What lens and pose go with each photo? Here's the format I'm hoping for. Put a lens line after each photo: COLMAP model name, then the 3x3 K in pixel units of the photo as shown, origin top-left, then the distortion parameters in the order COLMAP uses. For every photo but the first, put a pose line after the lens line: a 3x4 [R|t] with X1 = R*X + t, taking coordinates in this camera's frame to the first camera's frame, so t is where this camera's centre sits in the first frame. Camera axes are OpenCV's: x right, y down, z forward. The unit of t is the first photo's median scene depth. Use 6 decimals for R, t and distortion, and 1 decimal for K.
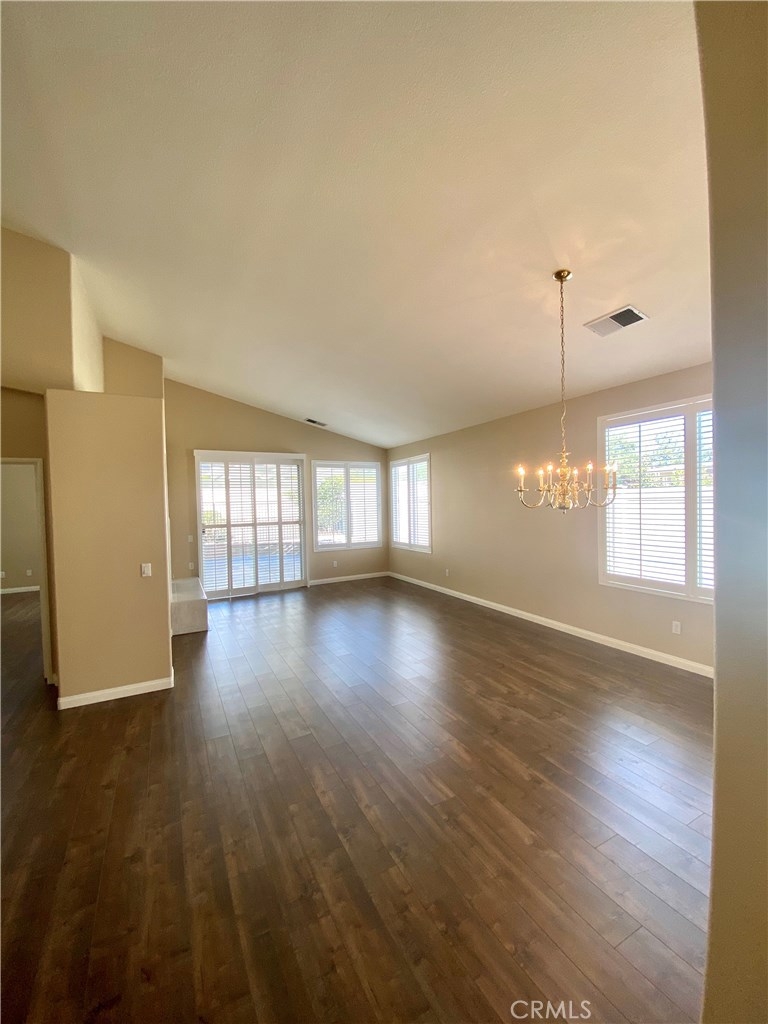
lens RADIAL K [[425.4, 0, 384.0], [0, 425.4, 512.0], [0, 0, 1]] dist [0.037686, -0.024954]
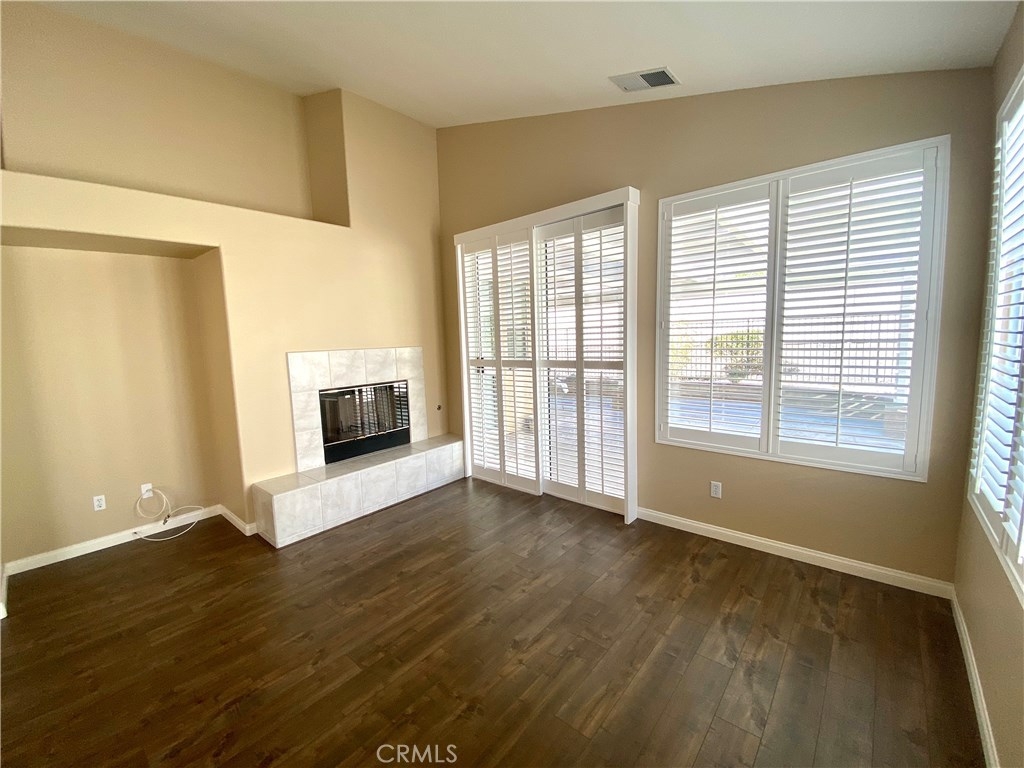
lens RADIAL K [[425.4, 0, 512.0], [0, 425.4, 384.0], [0, 0, 1]] dist [0.037686, -0.024954]
pose [[0.366408, 0.126967, -0.921751, 0.147739], [-0.003987, 0.990851, 0.134900, -0.013517], [0.930446, -0.045753, 0.363562, 0.745107]]
